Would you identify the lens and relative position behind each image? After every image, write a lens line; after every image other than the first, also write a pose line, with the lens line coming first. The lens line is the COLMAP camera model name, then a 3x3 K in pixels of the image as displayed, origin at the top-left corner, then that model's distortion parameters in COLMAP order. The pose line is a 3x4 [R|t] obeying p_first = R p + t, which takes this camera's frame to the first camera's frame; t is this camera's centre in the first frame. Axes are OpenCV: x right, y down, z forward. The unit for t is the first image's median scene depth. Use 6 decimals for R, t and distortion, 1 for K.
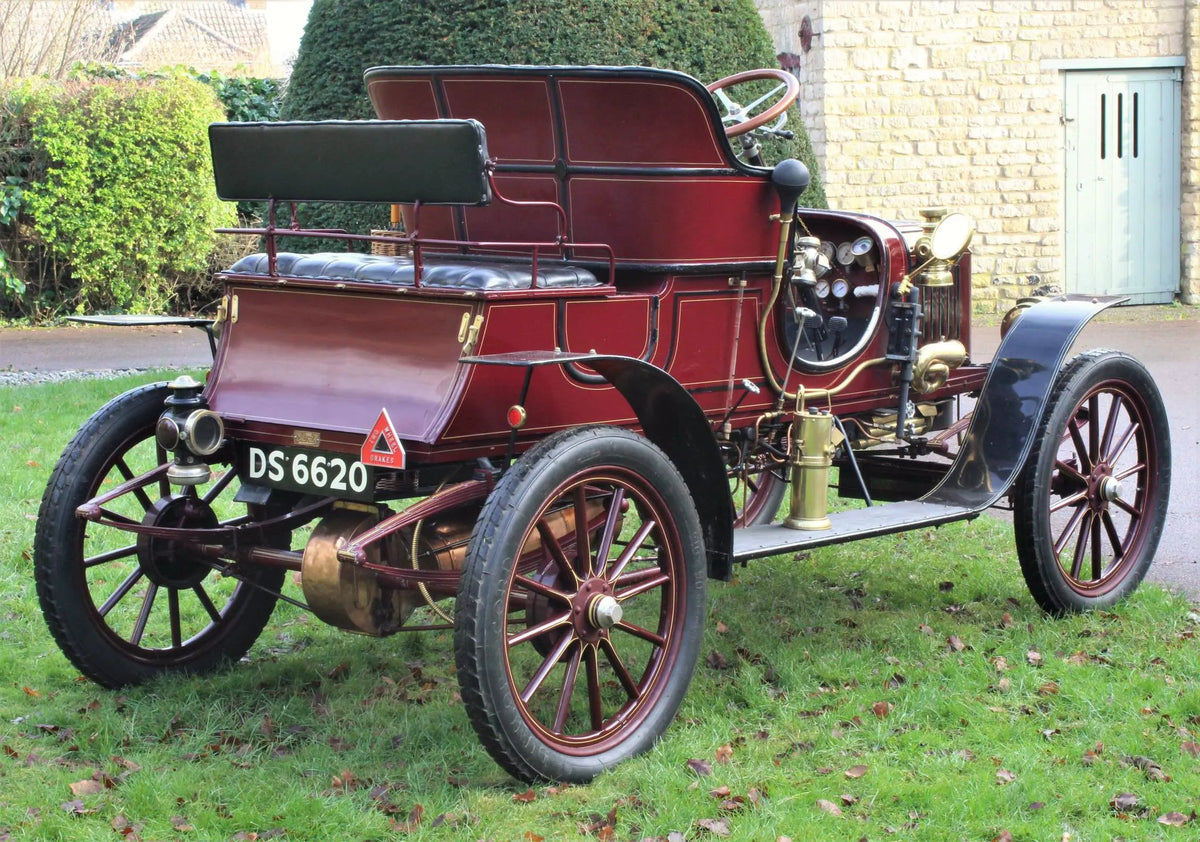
lens RADIAL K [[2270.7, 0, 599.8], [0, 2270.7, 424.2], [0, 0, 1]] dist [-0.013880, 0.000000]
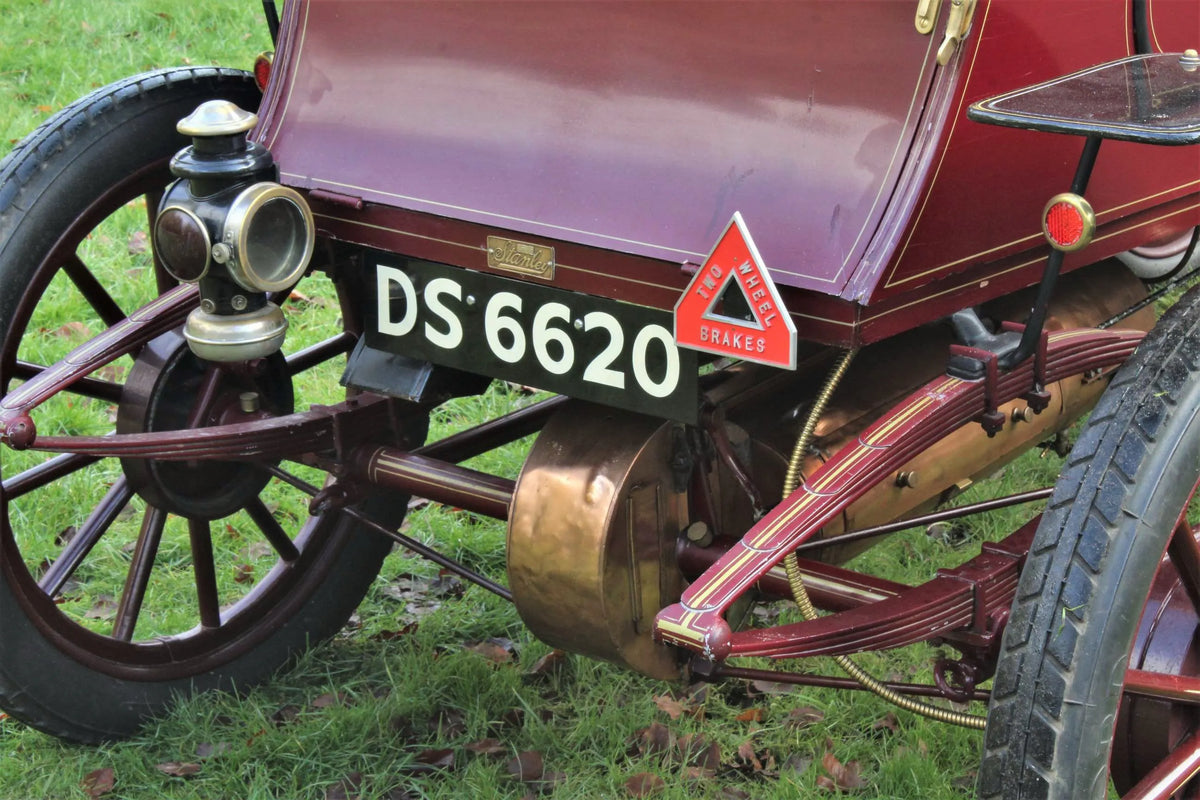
lens RADIAL K [[2745.6, 0, 601.8], [0, 2745.6, 410.6], [0, 0, 1]] dist [0.032526, 0.000000]
pose [[0.999715, -0.015815, -0.017862, -0.105332], [0.018960, 0.981119, 0.192474, -0.062290], [0.014481, -0.192758, 0.981140, 0.501328]]
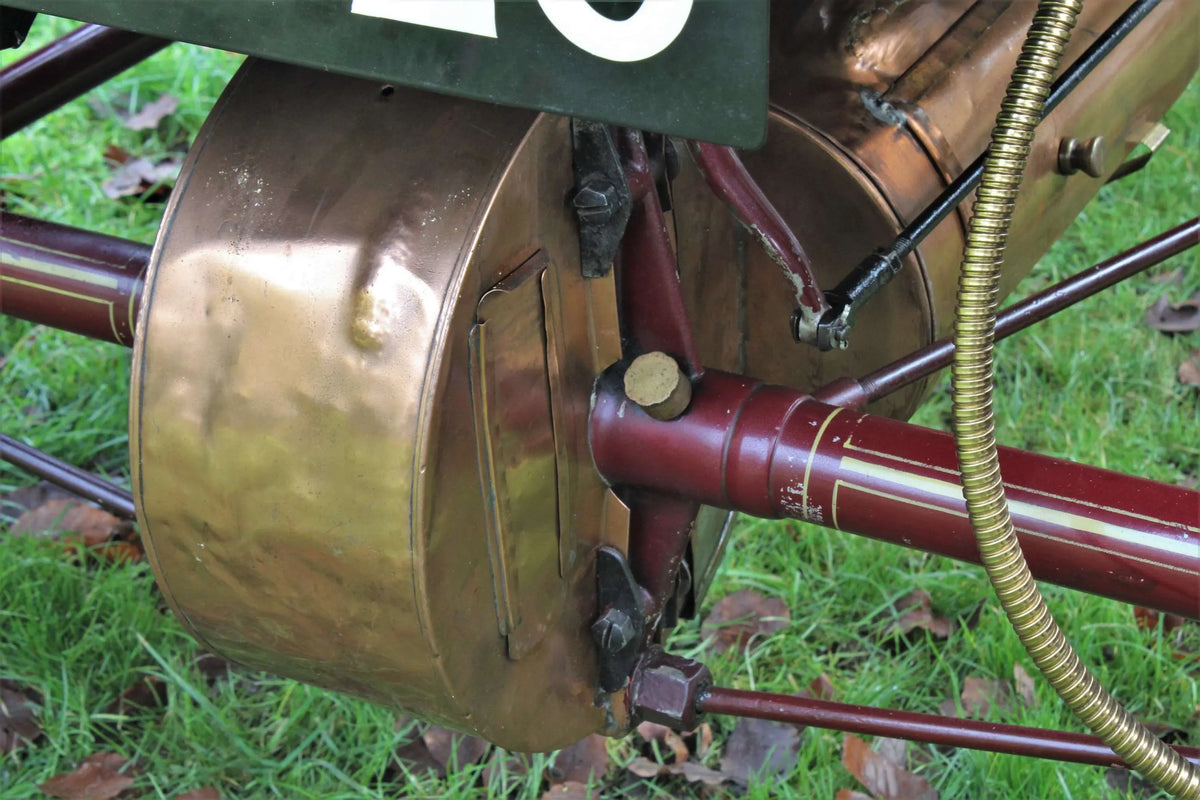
lens RADIAL K [[2745.6, 0, 596.7], [0, 2745.6, 391.1], [0, 0, 1]] dist [0.032526, 0.000000]
pose [[0.983683, -0.110446, 0.142021, -0.128393], [0.049888, 0.925885, 0.374498, -0.010008], [-0.172857, -0.361302, 0.916287, 0.837147]]
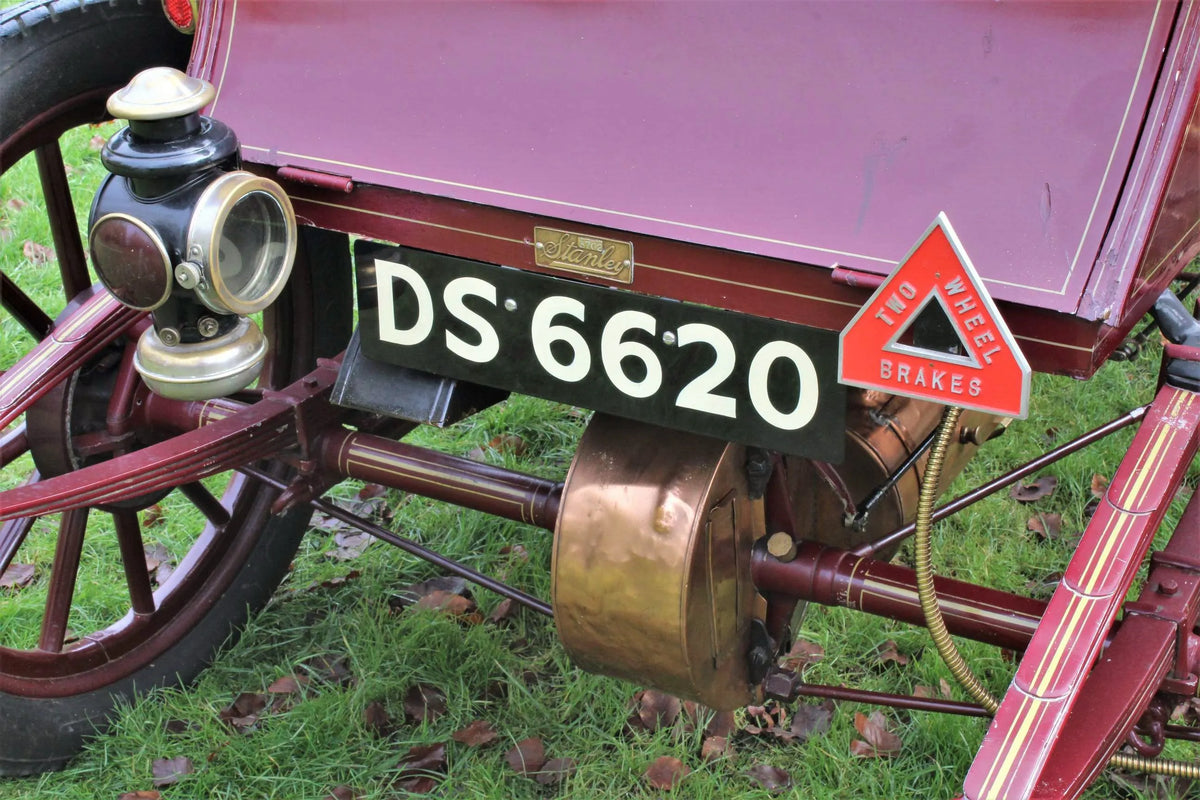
lens RADIAL K [[2010.8, 0, 594.9], [0, 2010.8, 389.8], [0, 0, 1]] dist [-0.023572, 0.000000]
pose [[0.986585, -0.099160, 0.129679, -0.165679], [0.052481, 0.944865, 0.323227, -0.067311], [-0.154580, -0.312086, 0.937394, 0.724395]]
